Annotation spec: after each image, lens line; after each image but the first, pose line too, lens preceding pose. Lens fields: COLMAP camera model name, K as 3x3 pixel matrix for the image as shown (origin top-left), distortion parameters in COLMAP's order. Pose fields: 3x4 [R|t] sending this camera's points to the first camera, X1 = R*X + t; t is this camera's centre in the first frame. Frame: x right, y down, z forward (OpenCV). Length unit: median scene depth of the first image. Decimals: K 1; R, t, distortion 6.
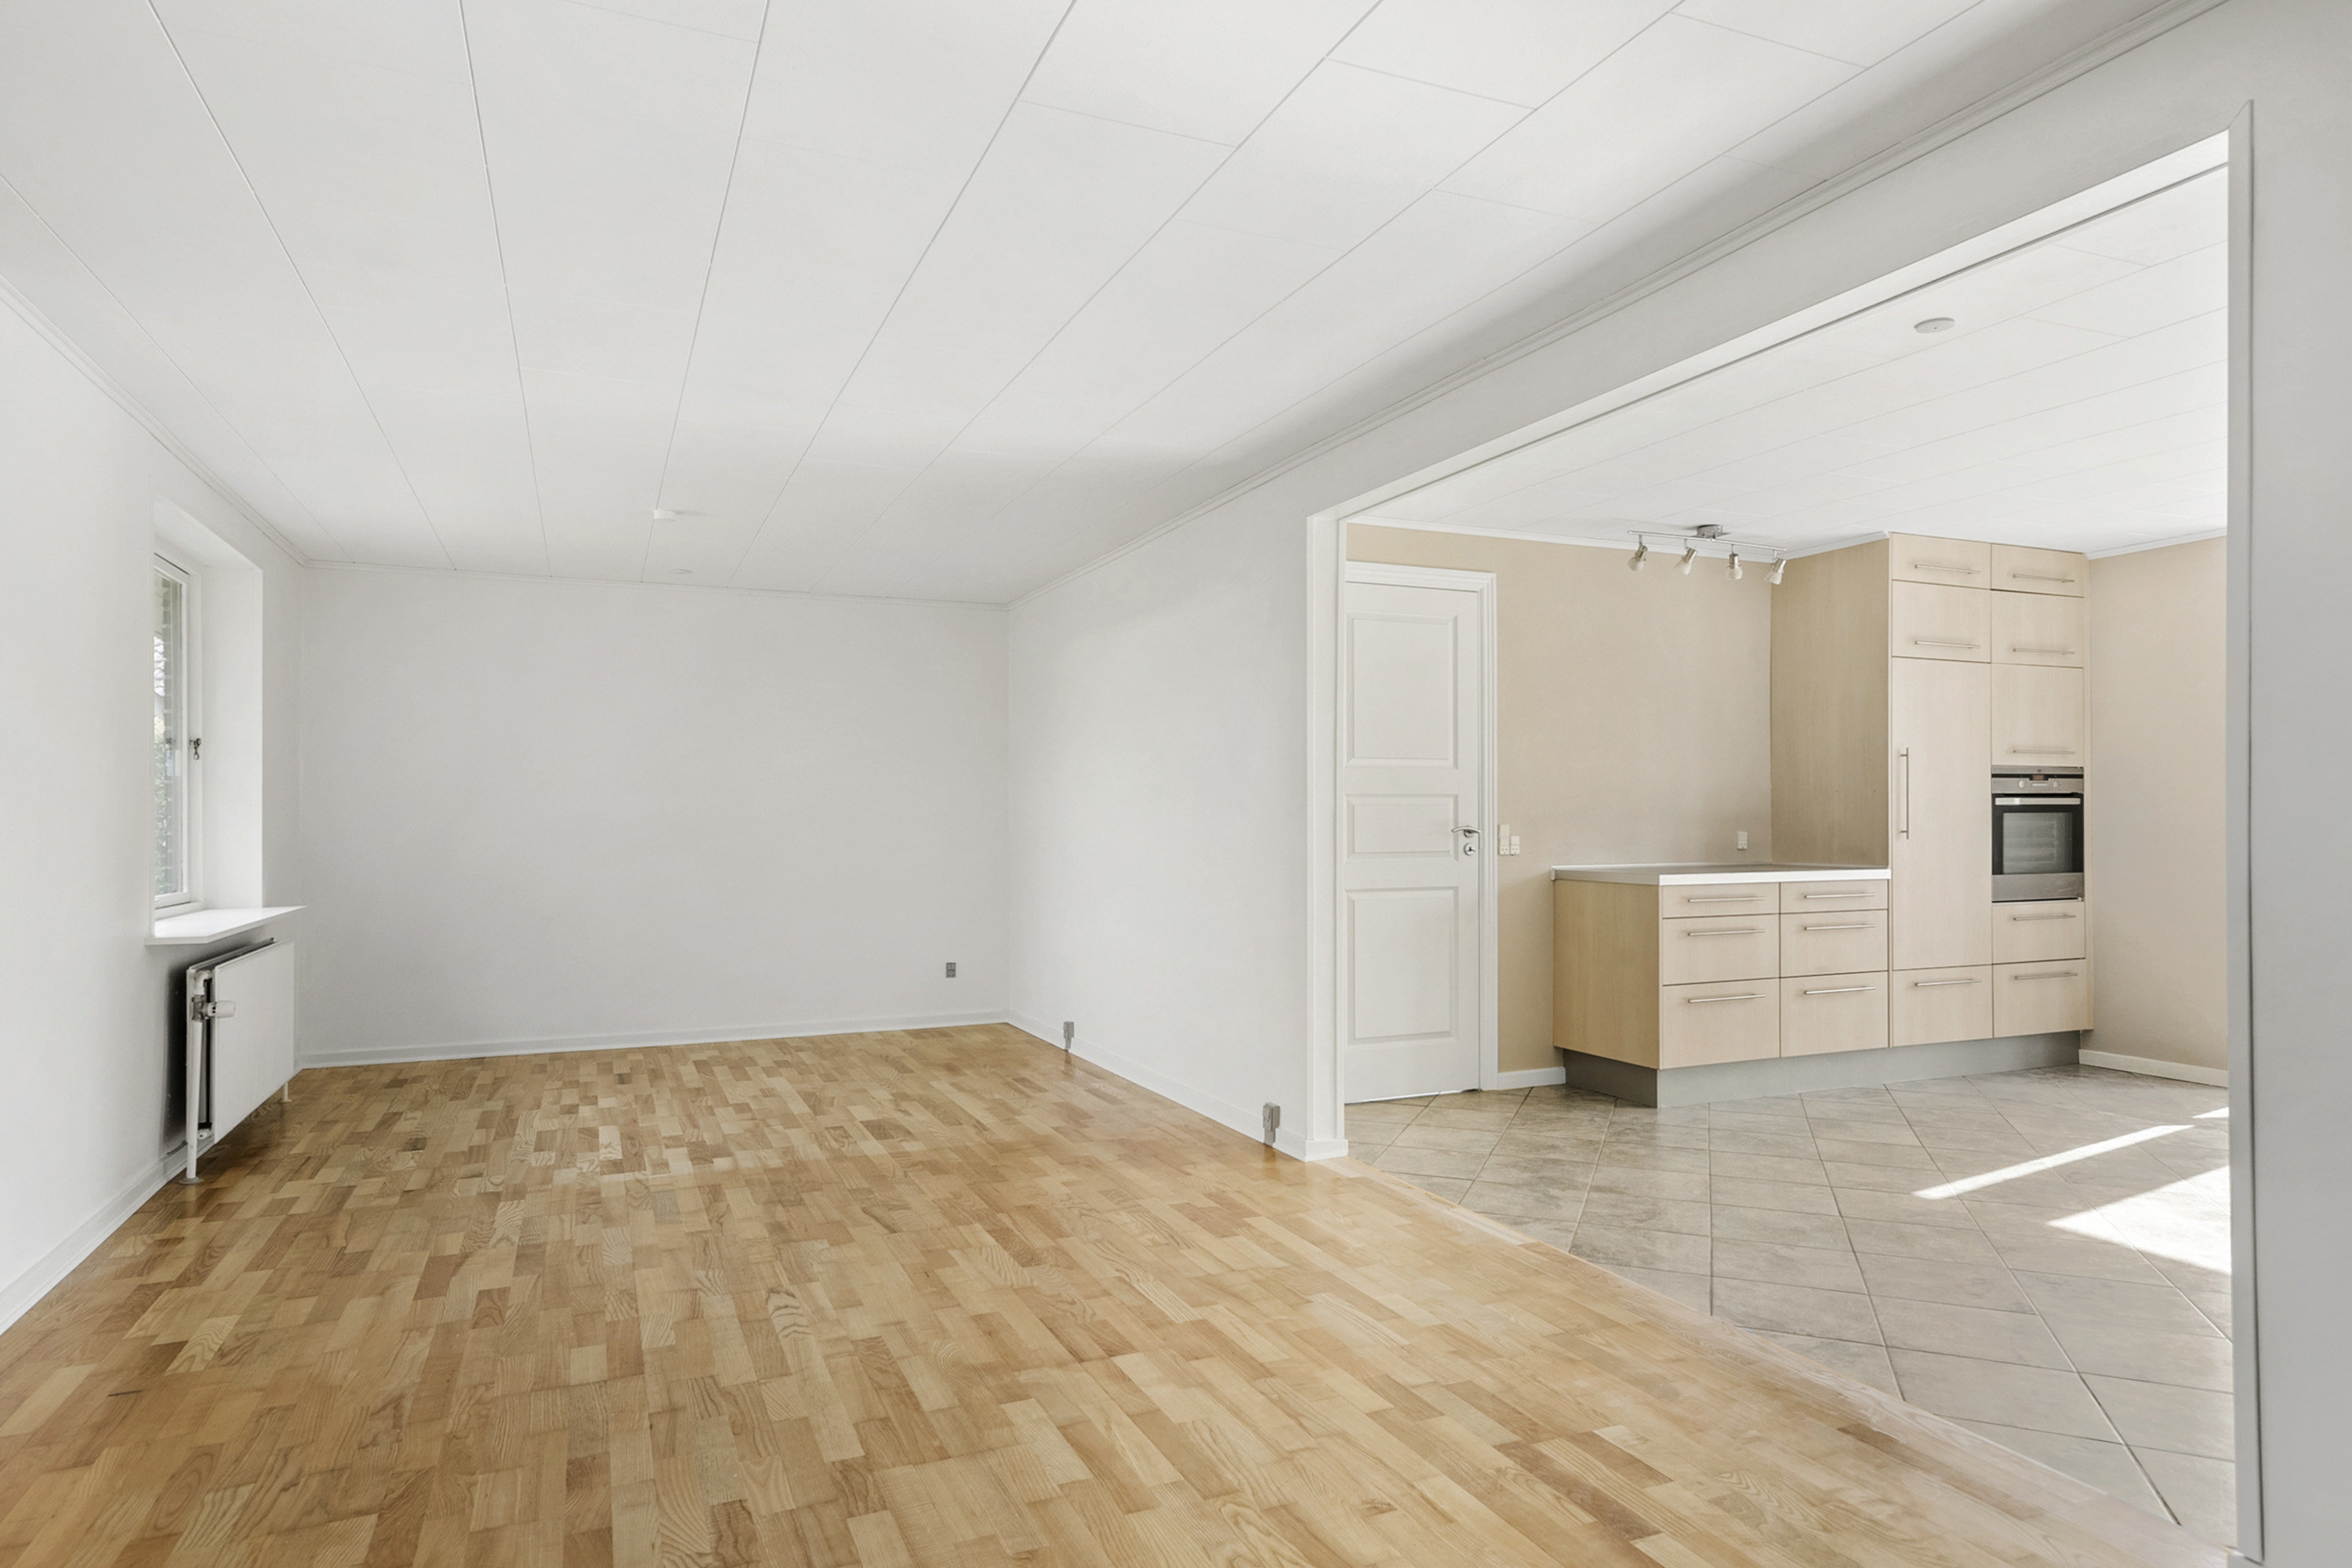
lens RADIAL K [[1358.7, 0, 1174.4], [0, 1358.7, 803.3], [0, 0, 1]] dist [0.012843, 0.000710]
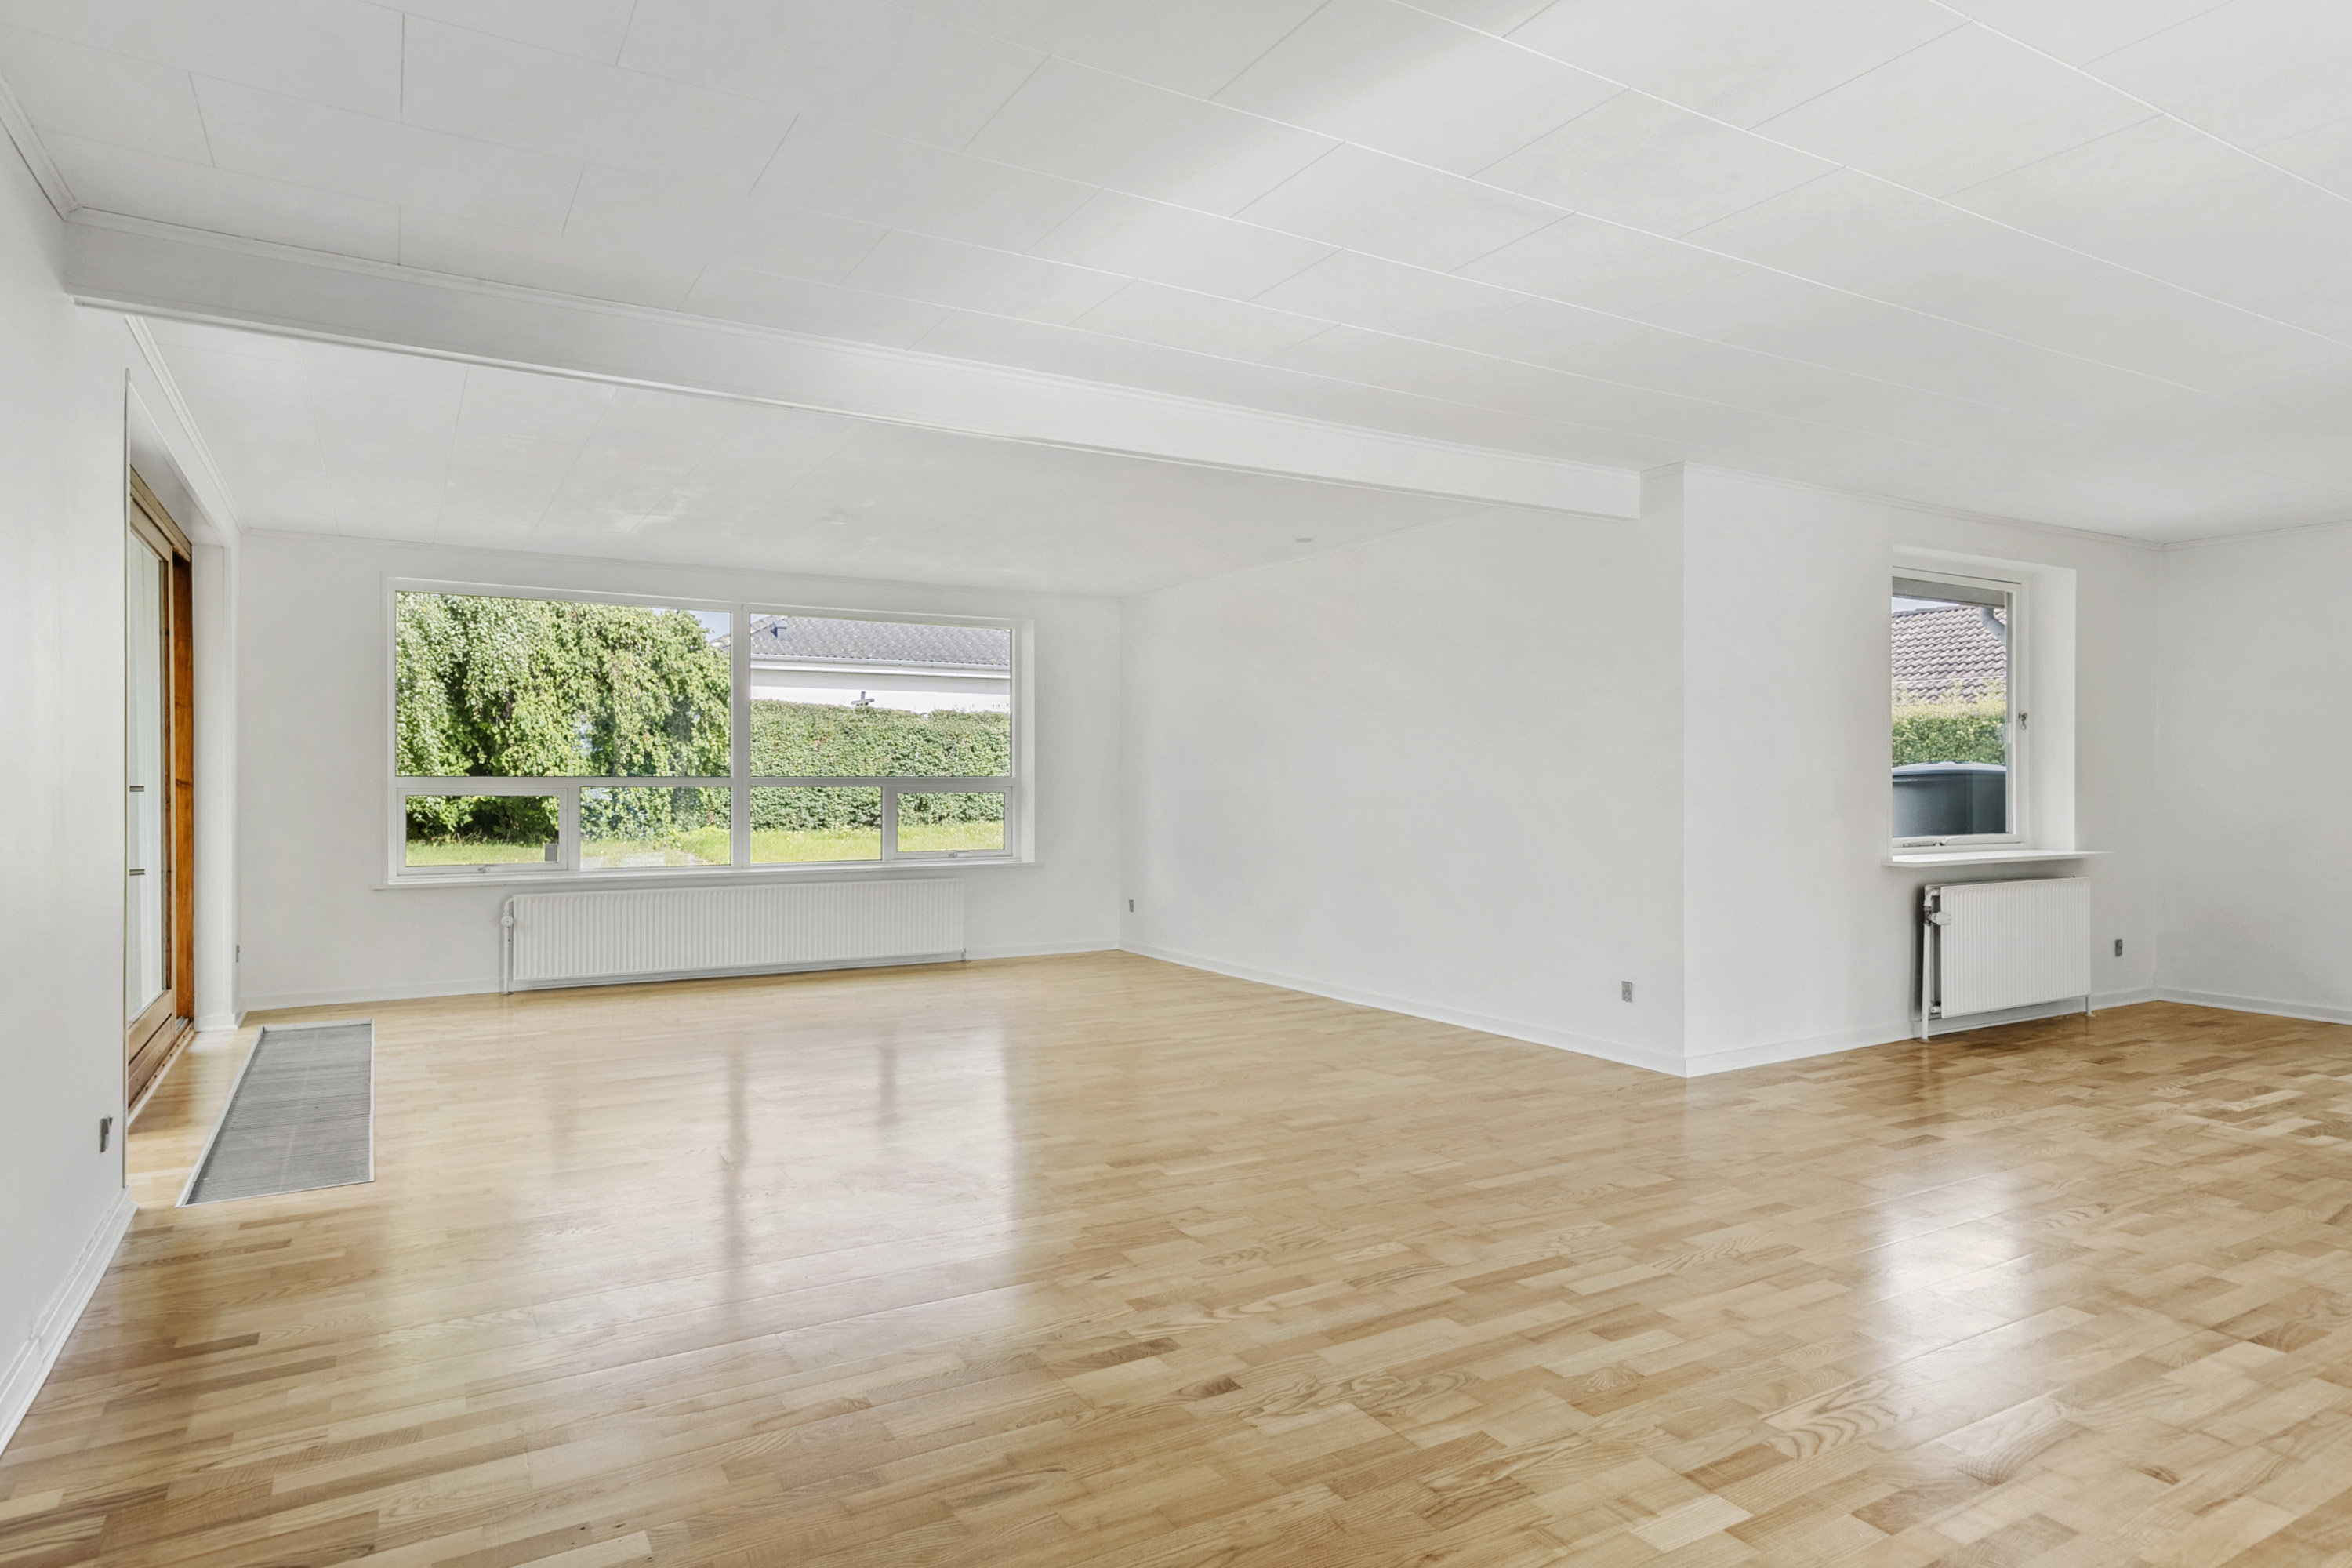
lens RADIAL K [[1358.7, 0, 1175.4], [0, 1358.7, 778.8], [0, 0, 1]] dist [0.012843, 0.000710]
pose [[0.127528, 0.008864, -0.991795, 0.722204], [0.006932, 0.999928, 0.009828, -0.007809], [0.991811, -0.008128, 0.127458, 0.106111]]
